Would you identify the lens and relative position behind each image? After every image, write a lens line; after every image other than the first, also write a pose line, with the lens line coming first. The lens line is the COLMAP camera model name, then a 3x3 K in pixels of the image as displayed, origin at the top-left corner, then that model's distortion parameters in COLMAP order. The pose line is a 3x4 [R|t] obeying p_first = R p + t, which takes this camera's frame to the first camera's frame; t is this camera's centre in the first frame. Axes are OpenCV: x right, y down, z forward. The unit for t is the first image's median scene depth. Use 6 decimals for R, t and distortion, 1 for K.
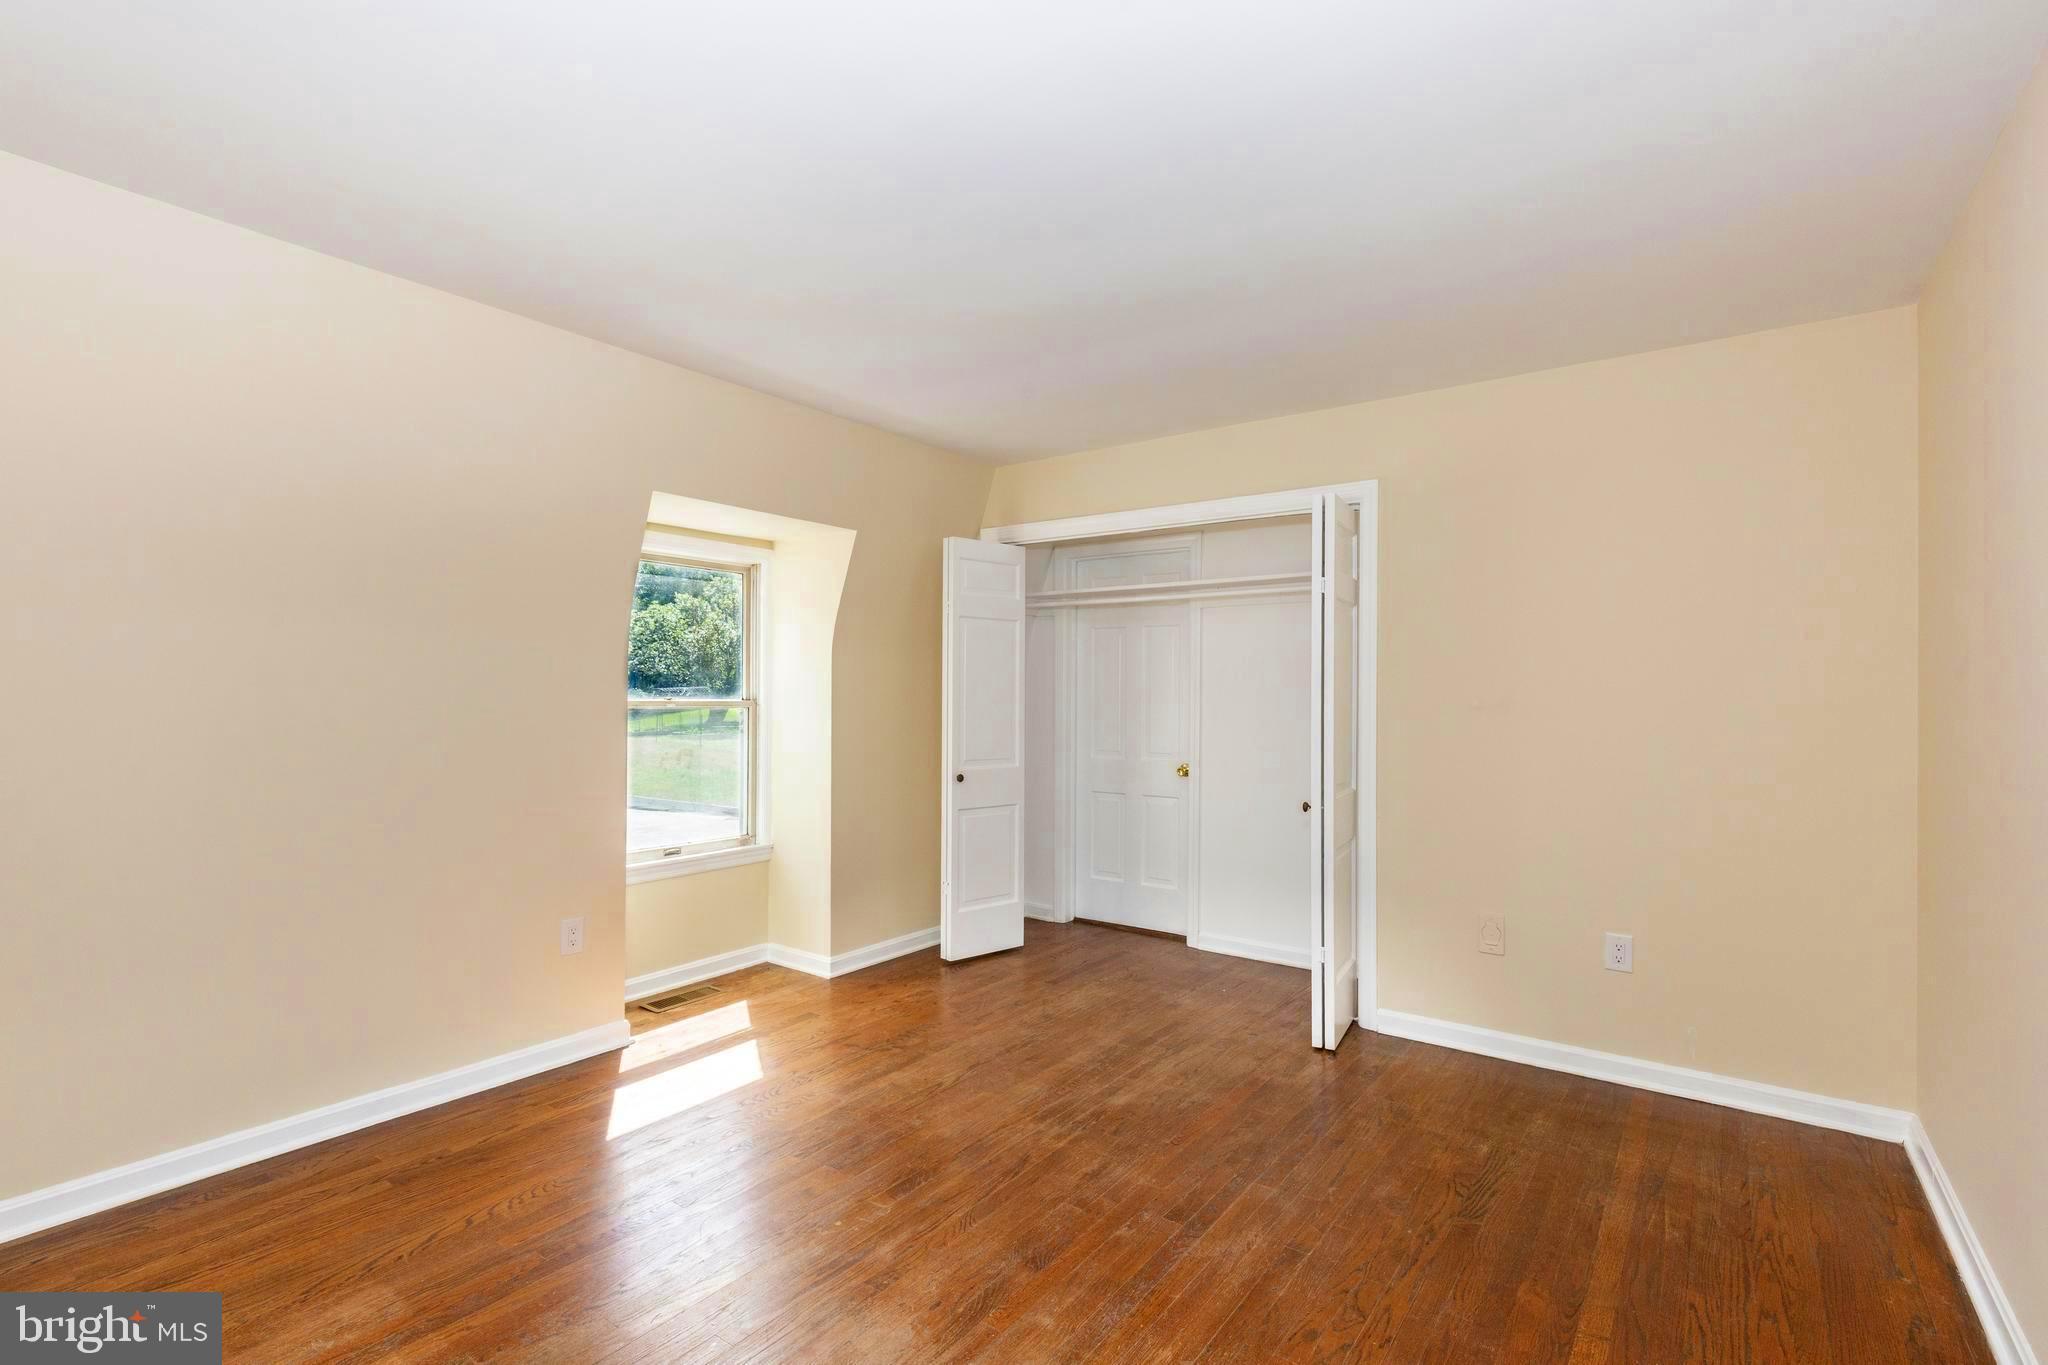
lens RADIAL K [[936.6, 0, 1031.6], [0, 936.6, 686.3], [0, 0, 1]] dist [0.010121, 0.000016]
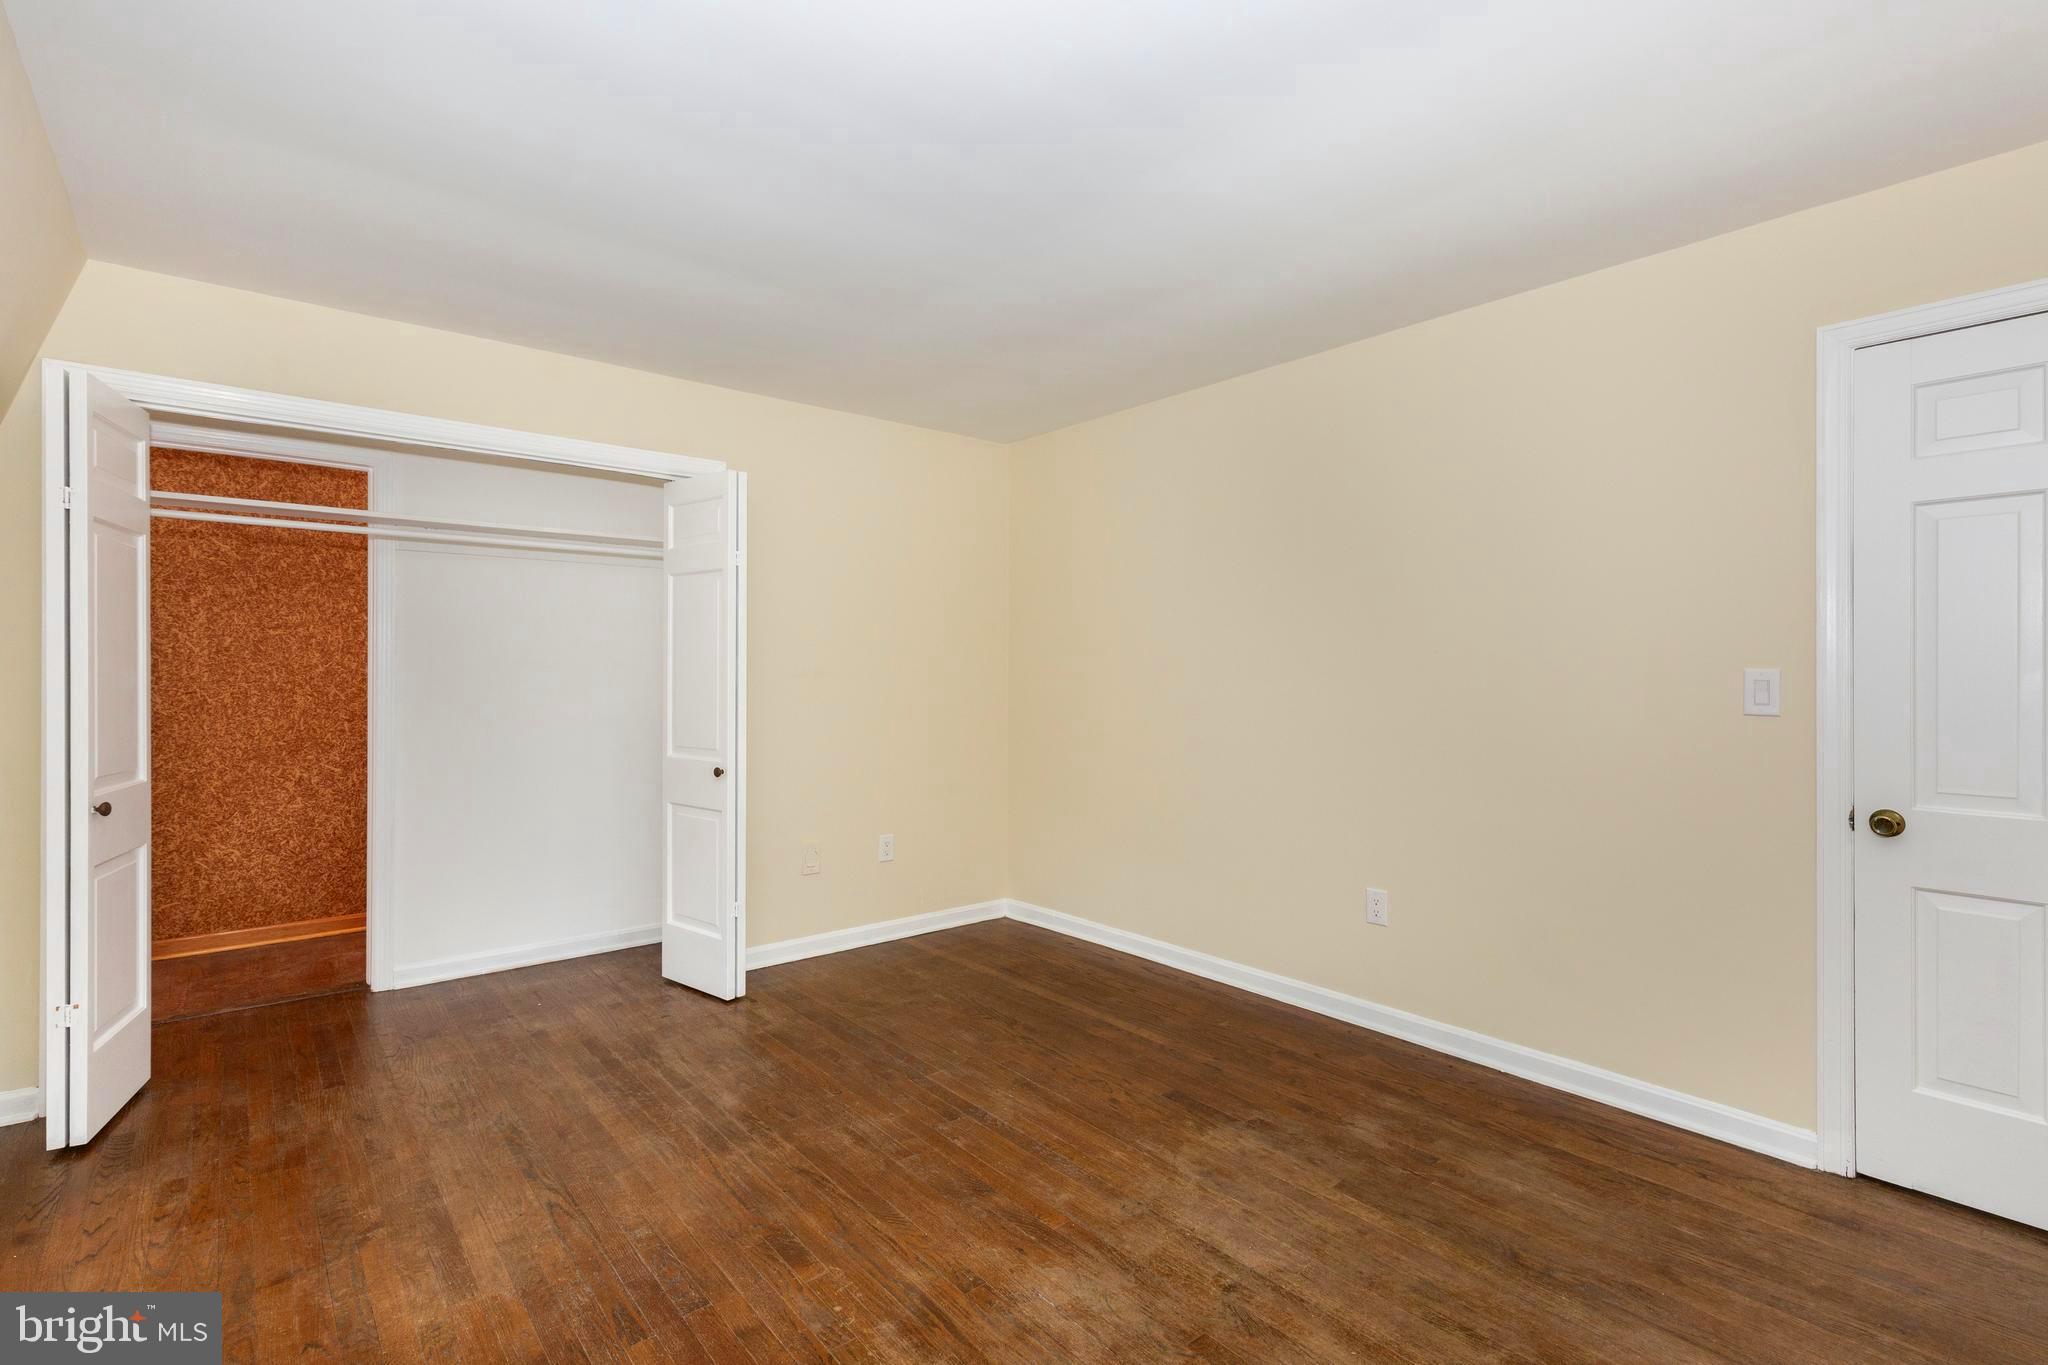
lens RADIAL K [[936.6, 0, 1031.5], [0, 936.6, 675.8], [0, 0, 1]] dist [0.010121, 0.000016]
pose [[0.245673, -0.008190, 0.969318, -0.751618], [-0.012737, 0.999851, 0.011676, 0.008454], [-0.969269, -0.015215, 0.245532, 0.509578]]
